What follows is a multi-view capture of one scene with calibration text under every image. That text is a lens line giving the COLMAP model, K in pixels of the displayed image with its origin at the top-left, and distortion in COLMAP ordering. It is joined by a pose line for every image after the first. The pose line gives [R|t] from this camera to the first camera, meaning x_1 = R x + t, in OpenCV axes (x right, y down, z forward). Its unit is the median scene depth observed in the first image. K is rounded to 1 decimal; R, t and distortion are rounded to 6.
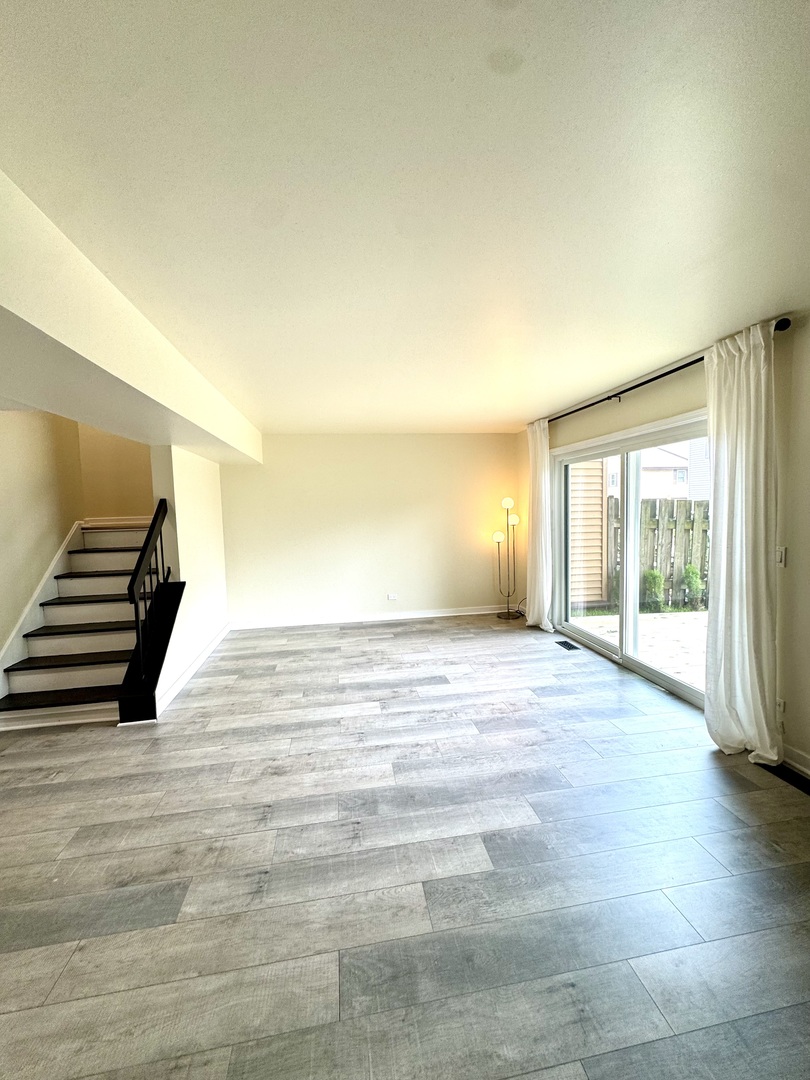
lens RADIAL K [[432.6, 0, 406.4], [0, 432.6, 537.6], [0, 0, 1]] dist [-0.000703, 0.000645]
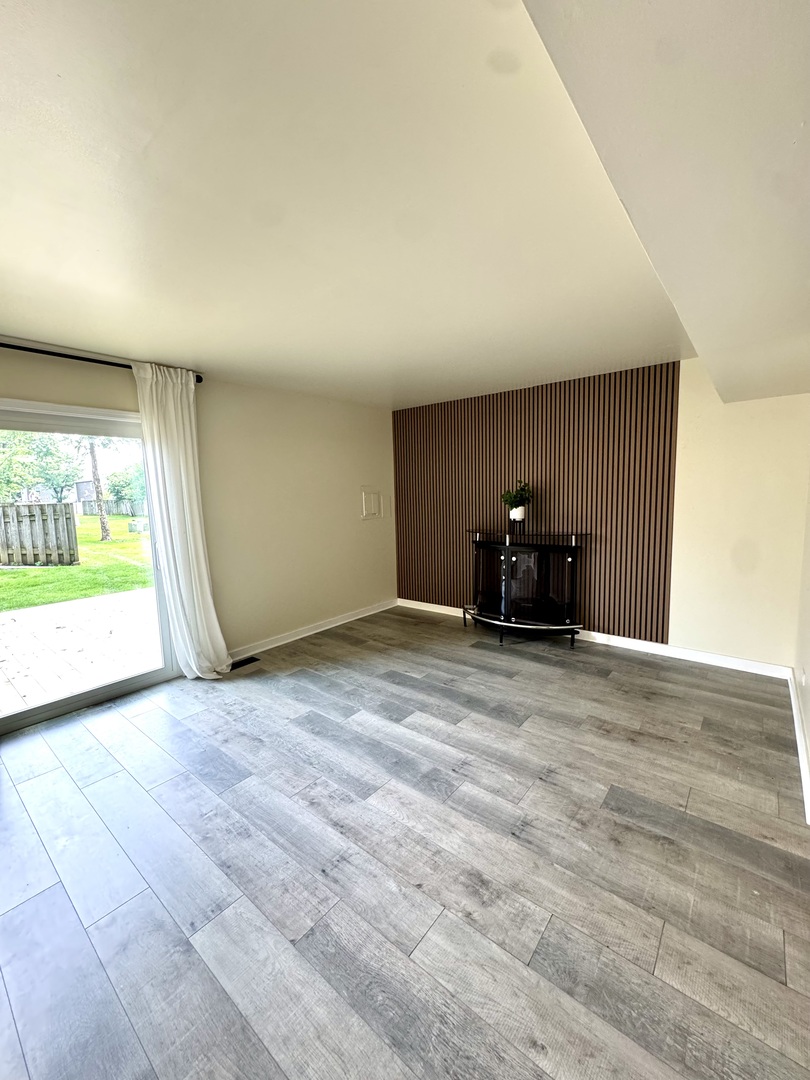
lens RADIAL K [[432.6, 0, 406.0], [0, 432.6, 540.9], [0, 0, 1]] dist [-0.000703, 0.000645]
pose [[-0.660825, -0.042104, 0.749358, -0.799018], [0.096032, 0.985475, 0.140057, -0.084321], [-0.744371, 0.164516, -0.647183, 1.631856]]
